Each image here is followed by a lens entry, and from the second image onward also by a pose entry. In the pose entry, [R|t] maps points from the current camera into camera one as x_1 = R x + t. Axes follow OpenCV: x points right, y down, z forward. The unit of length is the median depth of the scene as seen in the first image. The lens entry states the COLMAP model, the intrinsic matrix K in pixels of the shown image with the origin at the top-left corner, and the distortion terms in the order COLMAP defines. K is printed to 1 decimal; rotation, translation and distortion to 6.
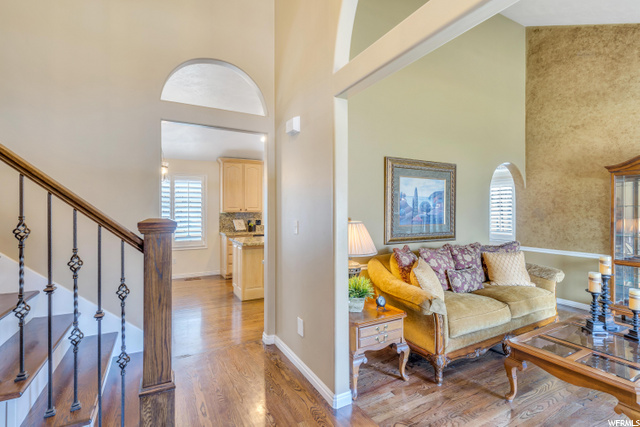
lens RADIAL K [[308.1, 0, 323.8], [0, 308.1, 212.2], [0, 0, 1]] dist [0.005386, -0.000134]
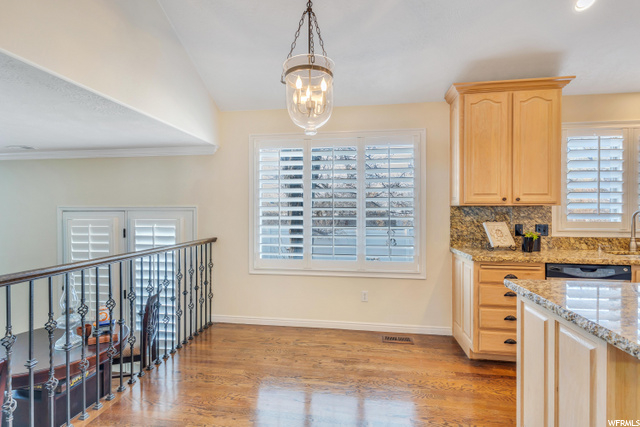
lens RADIAL K [[308.1, 0, 320.0], [0, 308.1, 210.3], [0, 0, 1]] dist [0.005386, -0.000134]
pose [[0.799811, 0.004986, -0.600231, -0.214867], [-0.004751, 0.999987, 0.001976, 0.007310], [0.600233, 0.001271, 0.799824, 0.502216]]
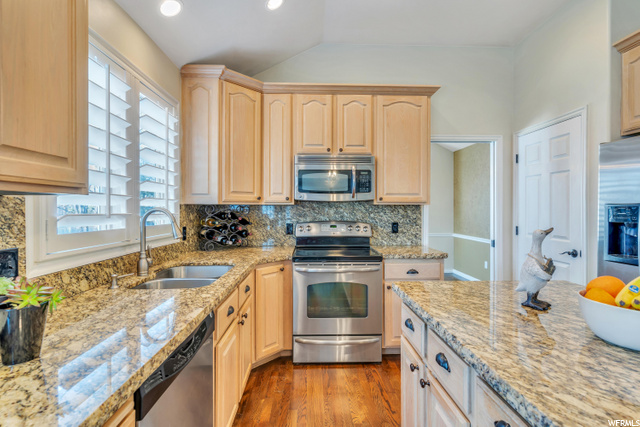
lens RADIAL K [[308.1, 0, 320.0], [0, 308.1, 210.9], [0, 0, 1]] dist [0.005386, -0.000134]
pose [[0.448608, -0.000646, 0.893729, -0.293131], [0.000860, 1.000000, 0.000291, 0.007999], [-0.893728, 0.000638, 0.448608, 0.847678]]
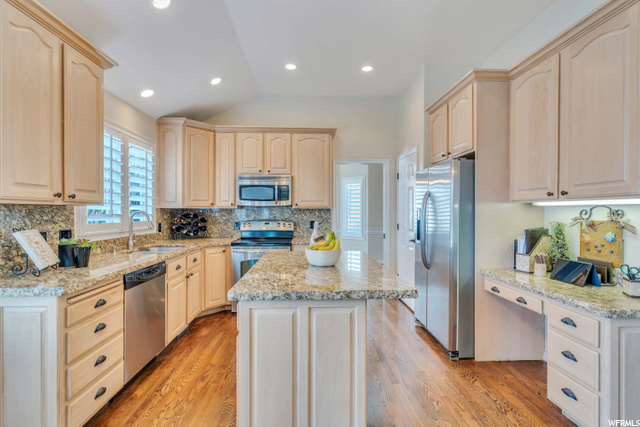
lens RADIAL K [[308.1, 0, 318.4], [0, 308.1, 213.7], [0, 0, 1]] dist [0.005386, -0.000134]
pose [[0.444245, -0.001869, 0.895903, -0.412838], [-0.000024, 0.999998, 0.002098, 0.008539], [-0.895905, -0.000953, 0.444244, 0.646748]]
